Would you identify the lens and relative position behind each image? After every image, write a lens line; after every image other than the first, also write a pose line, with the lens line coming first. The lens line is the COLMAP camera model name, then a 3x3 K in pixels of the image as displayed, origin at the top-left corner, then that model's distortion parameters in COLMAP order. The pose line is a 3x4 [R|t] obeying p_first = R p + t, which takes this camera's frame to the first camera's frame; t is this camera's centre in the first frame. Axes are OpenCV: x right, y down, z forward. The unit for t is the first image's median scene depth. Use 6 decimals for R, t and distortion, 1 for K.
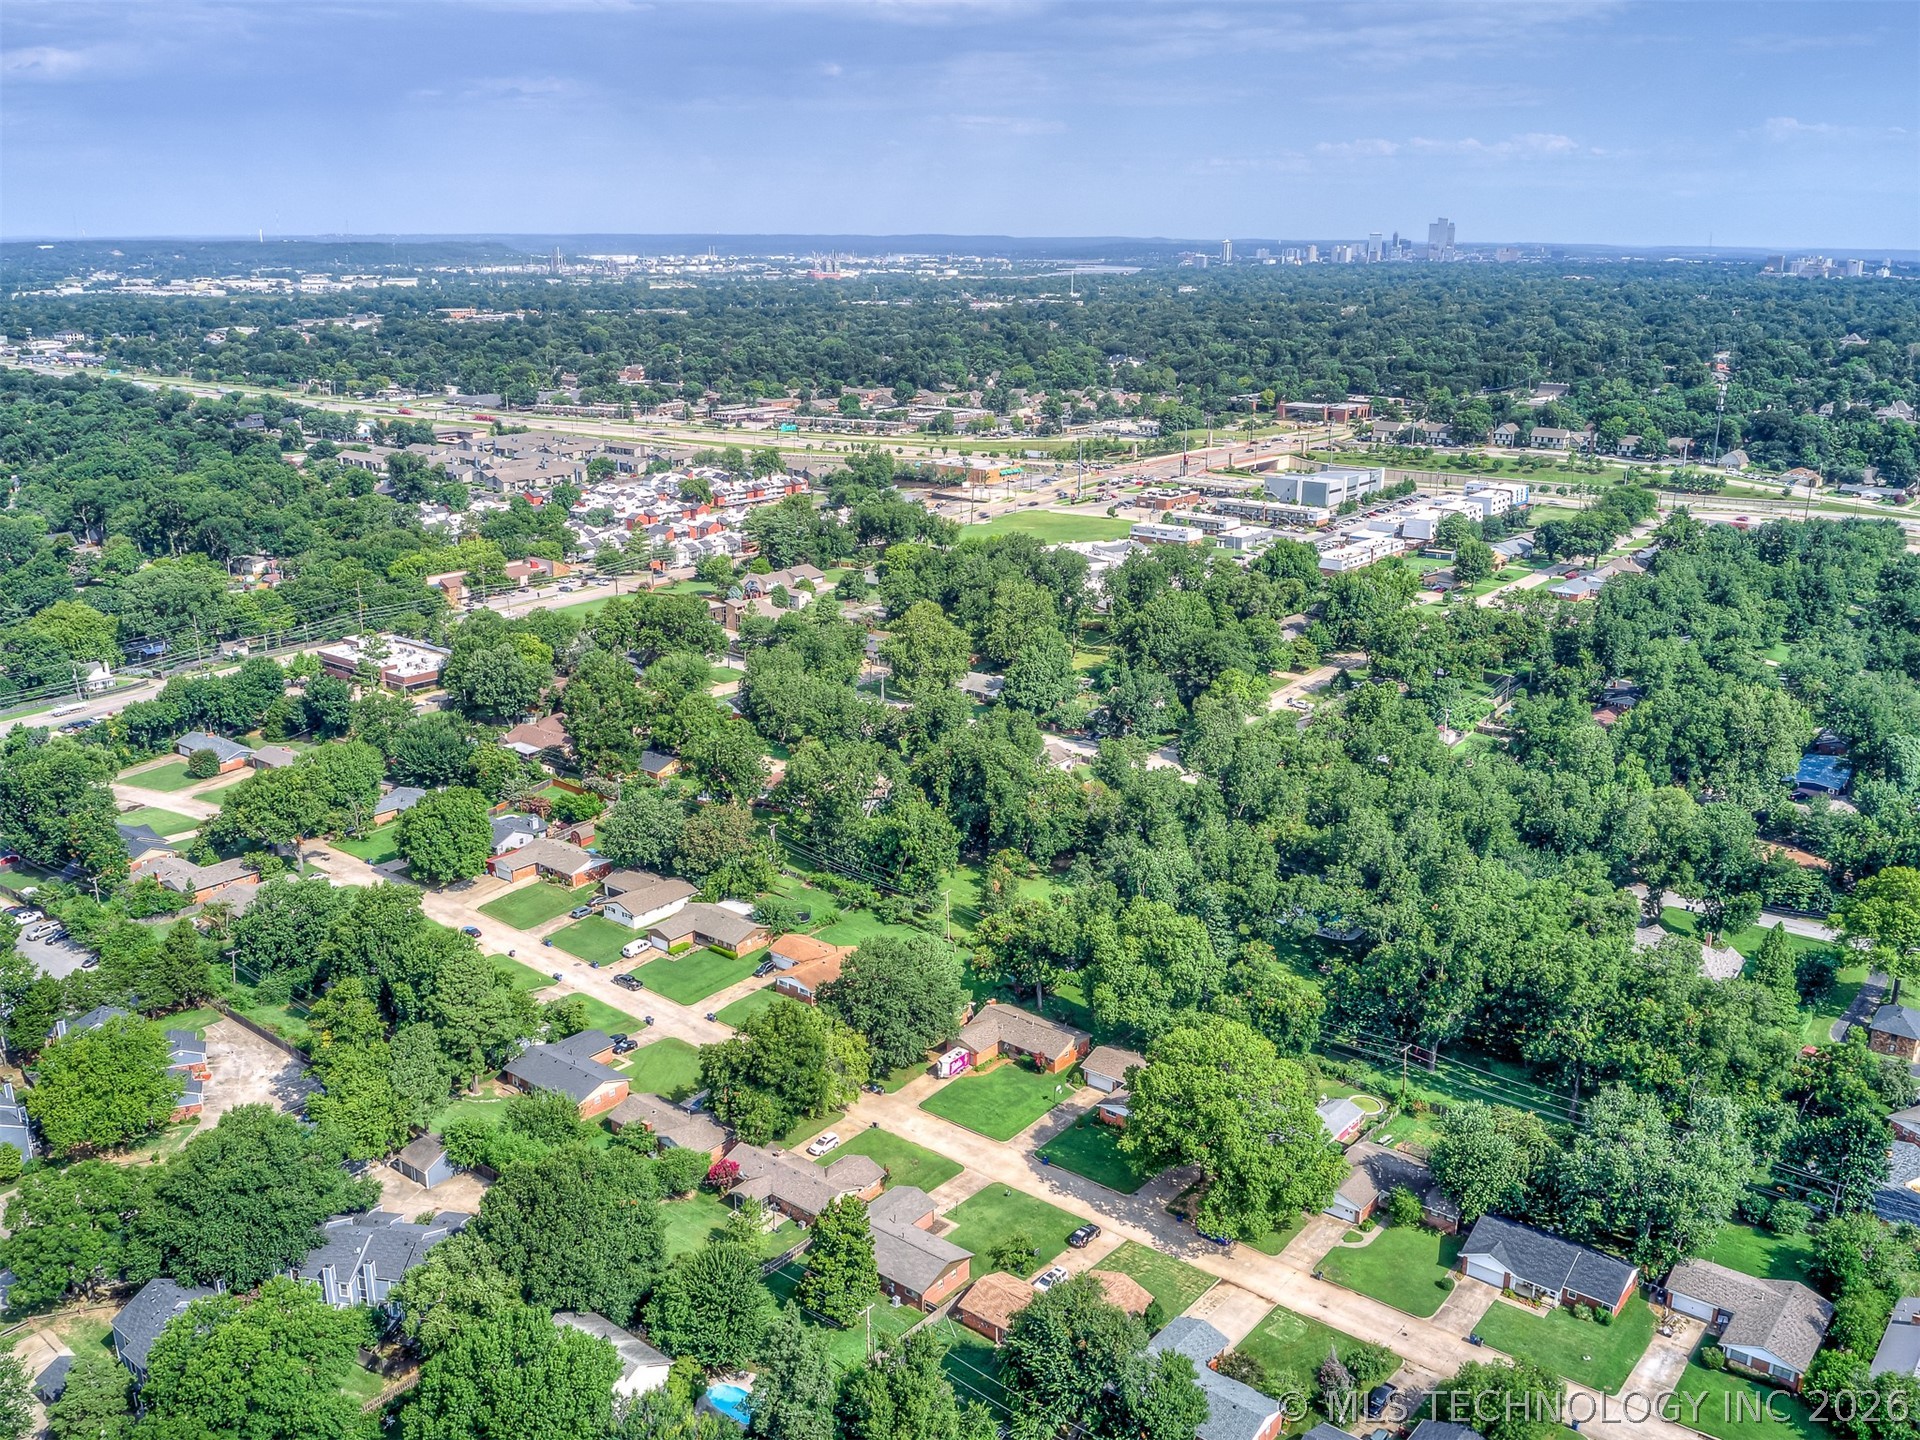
lens RADIAL K [[1714.3, 0, 1012.4], [0, 1714.3, 717.7], [0, 0, 1]] dist [0.031262, -0.159699]
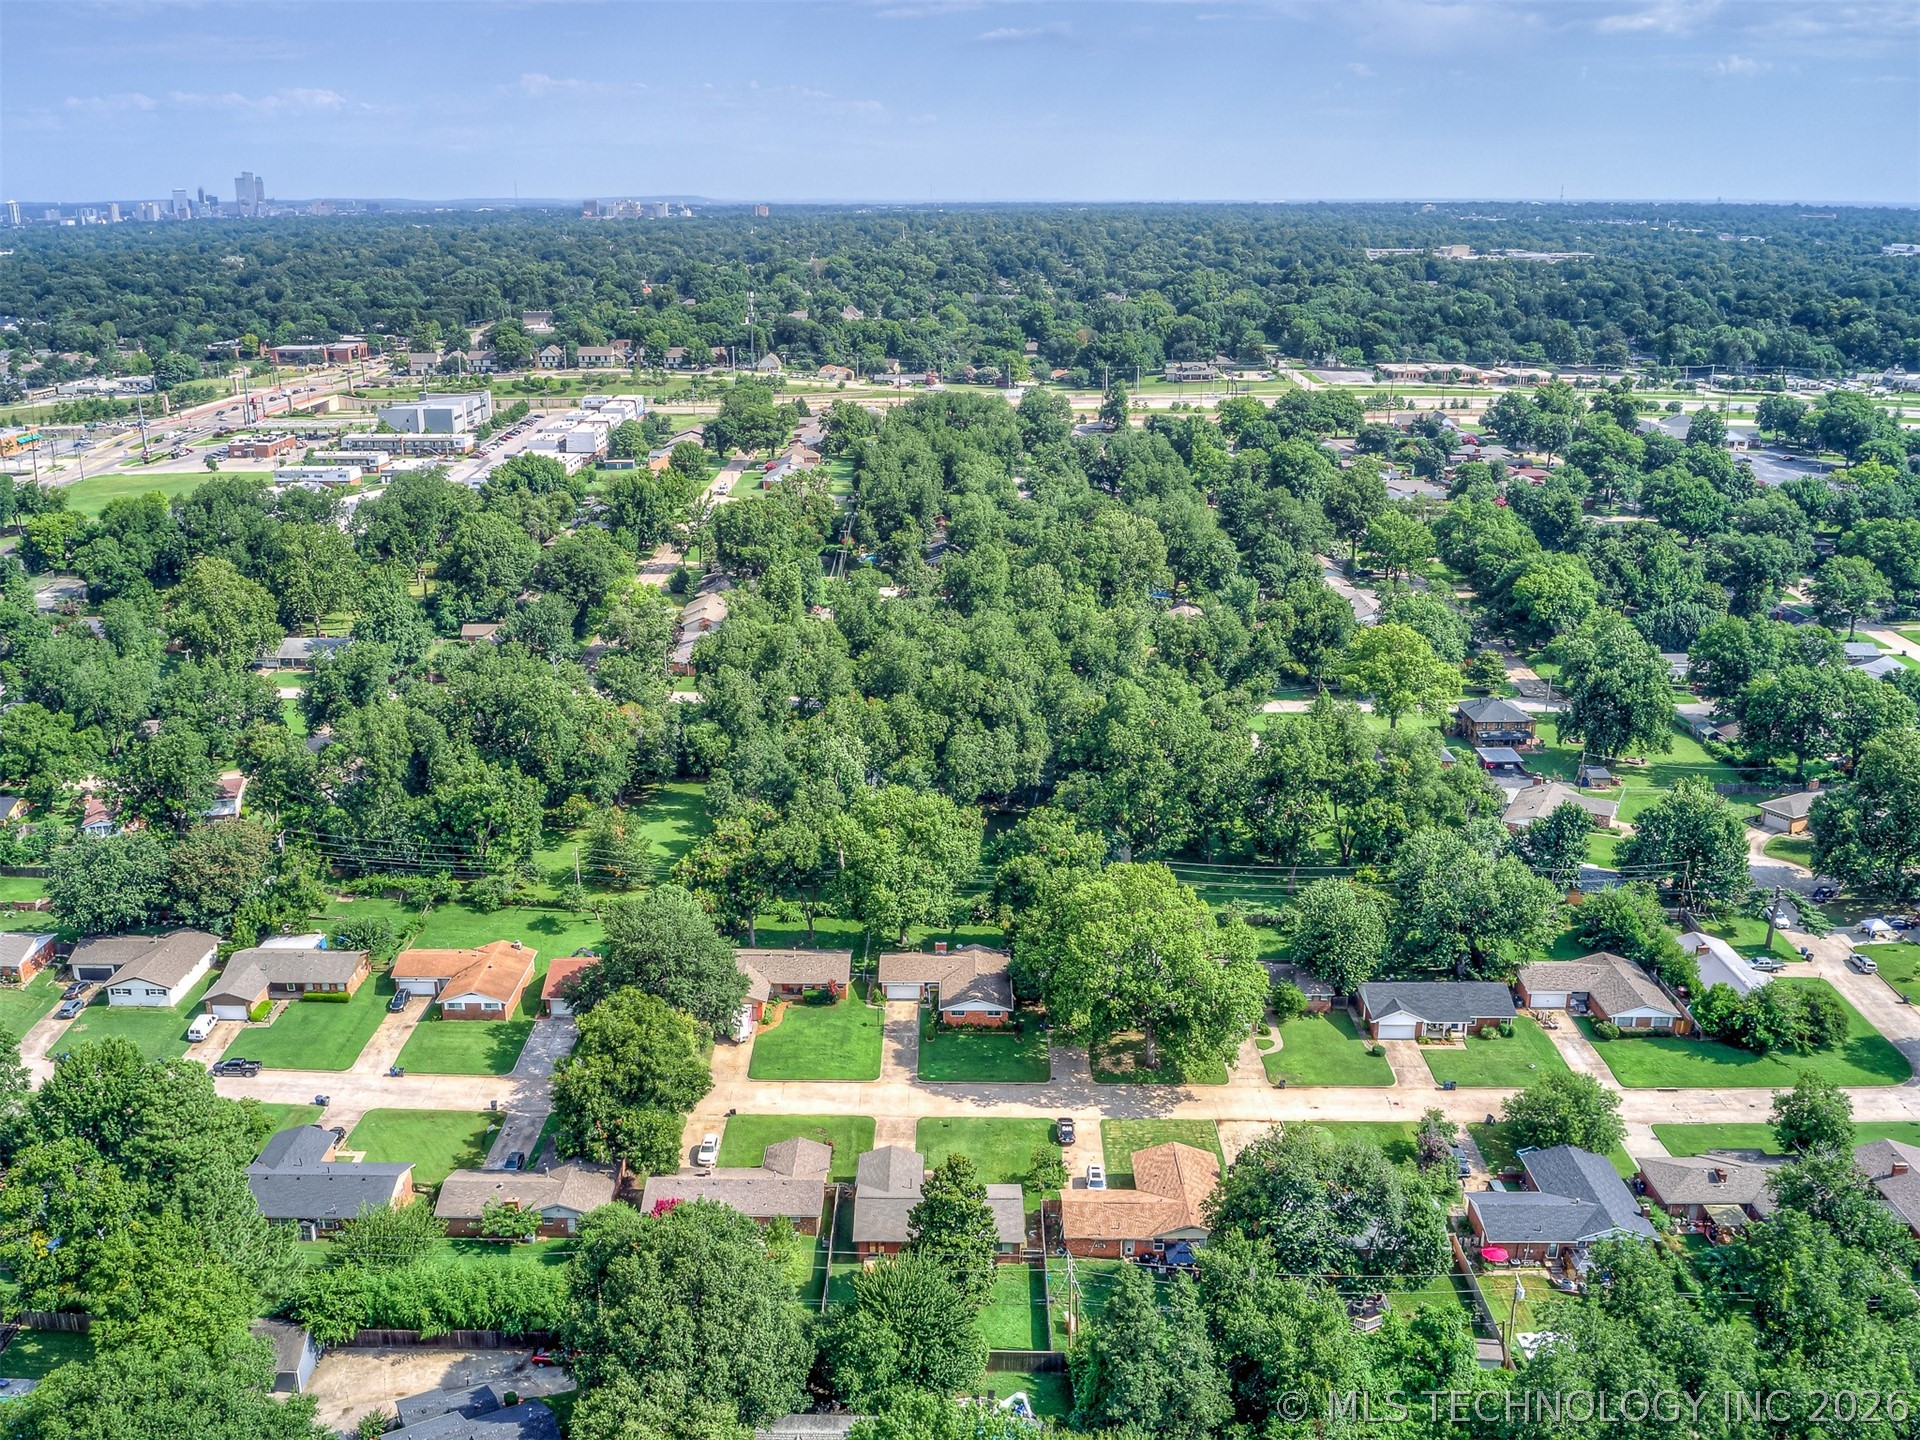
lens RADIAL K [[1672.6, 0, 962.6], [0, 1672.6, 763.1], [0, 0, 1]] dist [0.037182, -0.115178]
pose [[0.790510, -0.207806, 0.576116, -0.255969], [0.179512, 0.977980, 0.106443, 0.005711], [-0.585550, 0.019276, 0.810407, 0.174540]]
